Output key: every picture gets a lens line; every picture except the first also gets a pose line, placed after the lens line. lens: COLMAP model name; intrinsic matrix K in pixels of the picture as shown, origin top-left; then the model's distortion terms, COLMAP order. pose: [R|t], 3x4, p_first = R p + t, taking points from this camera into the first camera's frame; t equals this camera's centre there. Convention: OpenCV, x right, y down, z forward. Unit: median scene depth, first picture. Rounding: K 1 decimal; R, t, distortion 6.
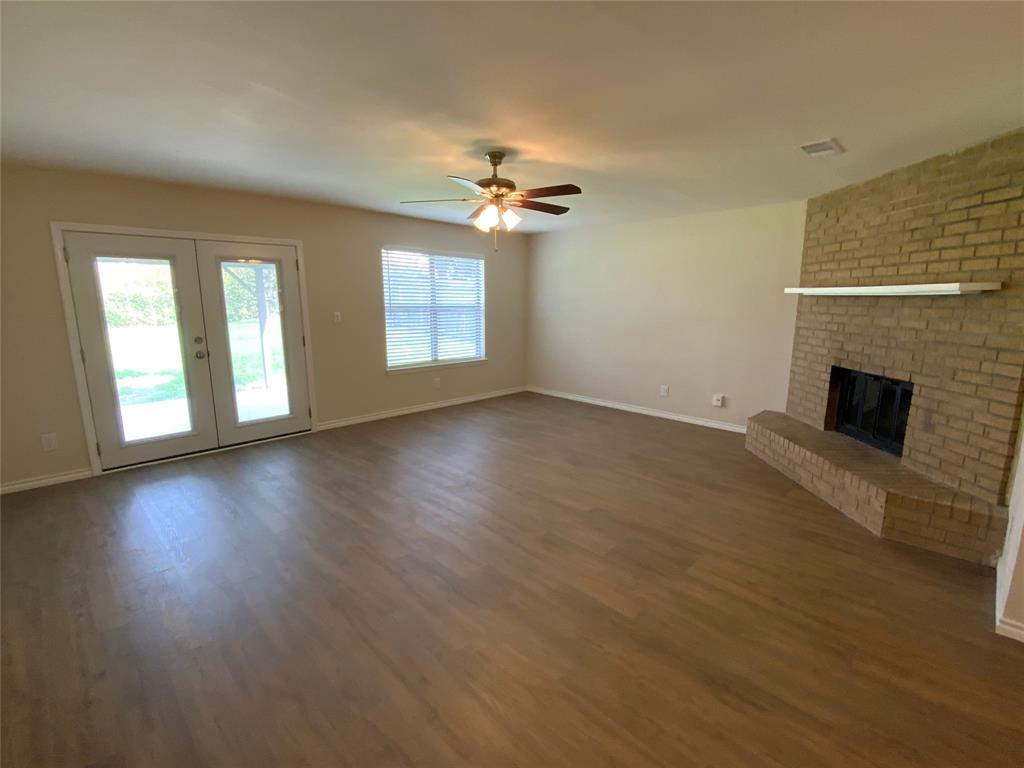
lens RADIAL K [[465.7, 0, 512.0], [0, 465.7, 384.0], [0, 0, 1]] dist [-0.000986, -0.000732]
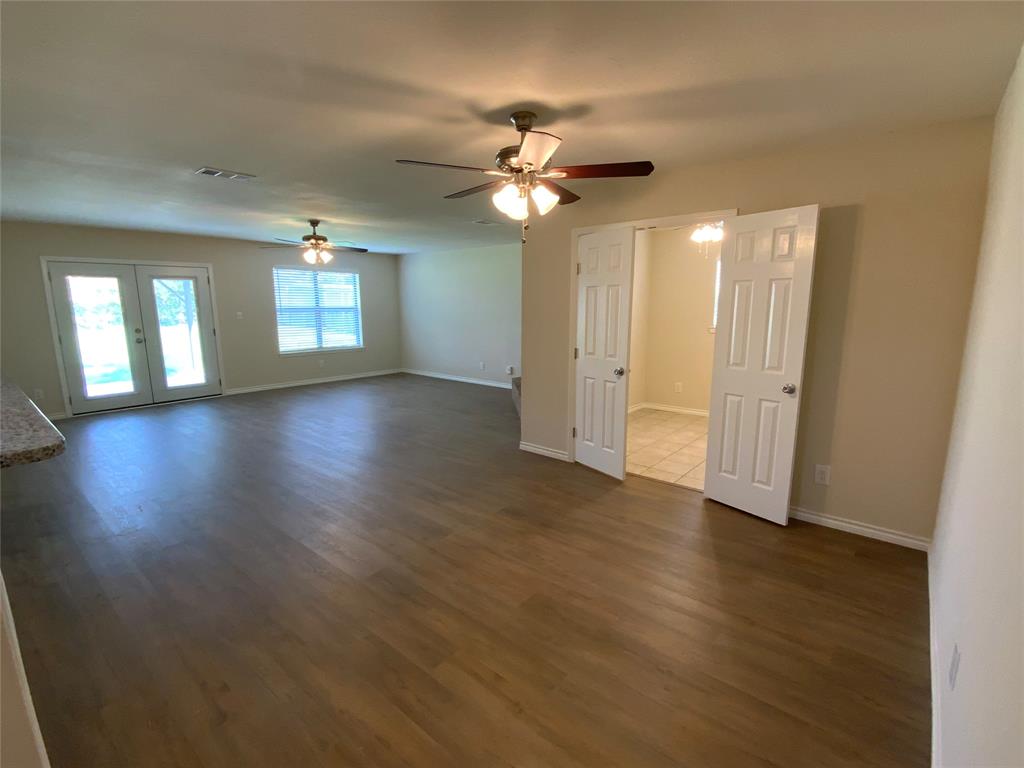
lens RADIAL K [[476.4, 0, 512.0], [0, 476.4, 384.0], [0, 0, 1]] dist [0.002178, 0.000523]
pose [[0.996762, -0.018906, 0.078151, 0.432247], [0.019827, 0.999743, -0.011035, 0.126051], [-0.077923, 0.012549, 0.996880, -0.668058]]
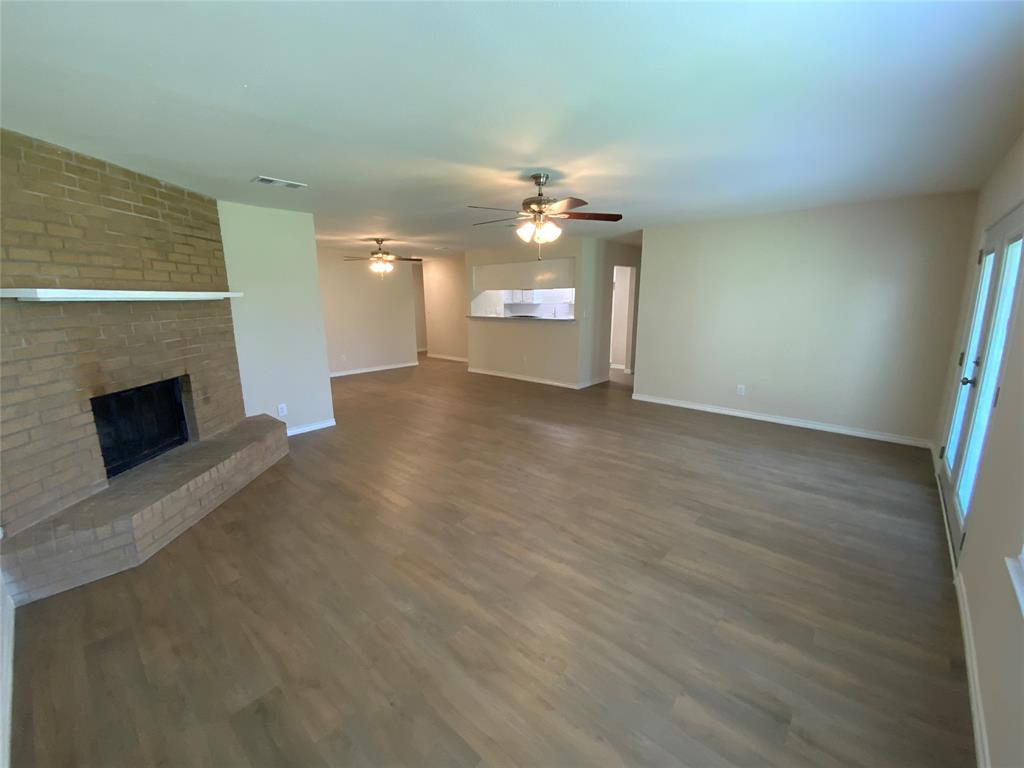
lens RADIAL K [[419.0, 0, 512.0], [0, 419.0, 384.0], [0, 0, 1]] dist [0.020640, -0.021767]
pose [[-0.998734, 0.019856, -0.046226, 0.068202], [0.000998, 0.926462, 0.376387, -0.301702], [0.050300, 0.375864, -0.925309, 1.615030]]
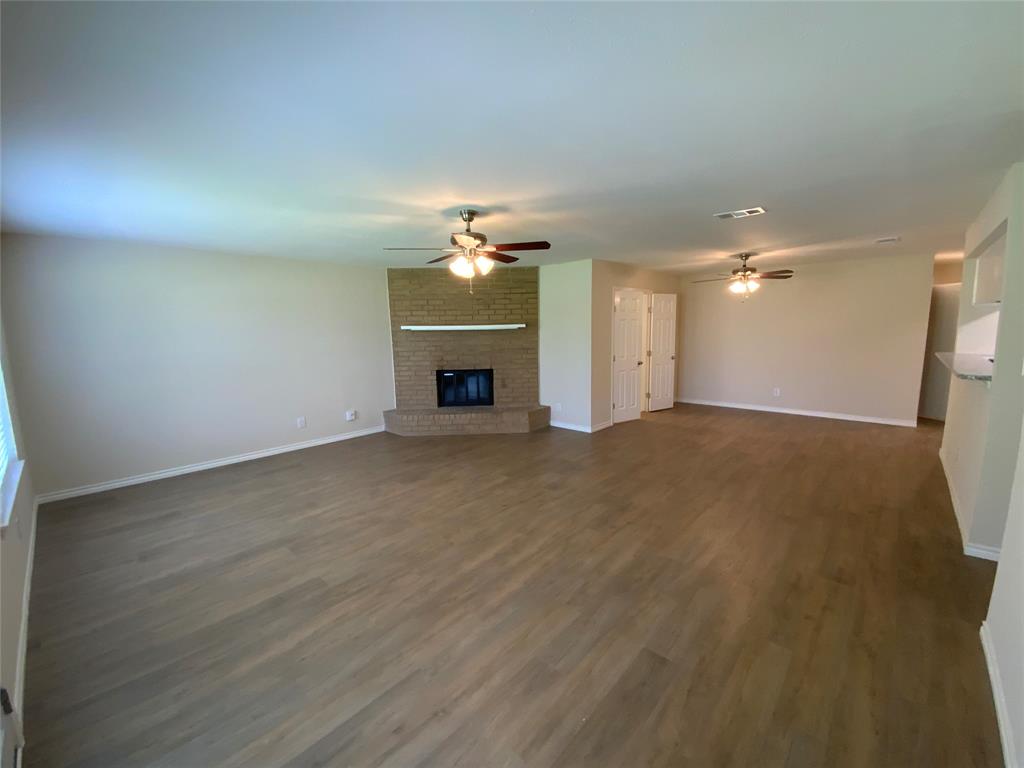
lens RADIAL K [[408.9, 0, 512.0], [0, 408.9, 384.0], [0, 0, 1]] dist [0.001419, -0.000008]
pose [[-0.037849, -0.136087, 0.989974, -0.836347], [0.201078, 0.969383, 0.140944, -0.147240], [-0.978844, 0.204396, -0.009326, 0.744701]]
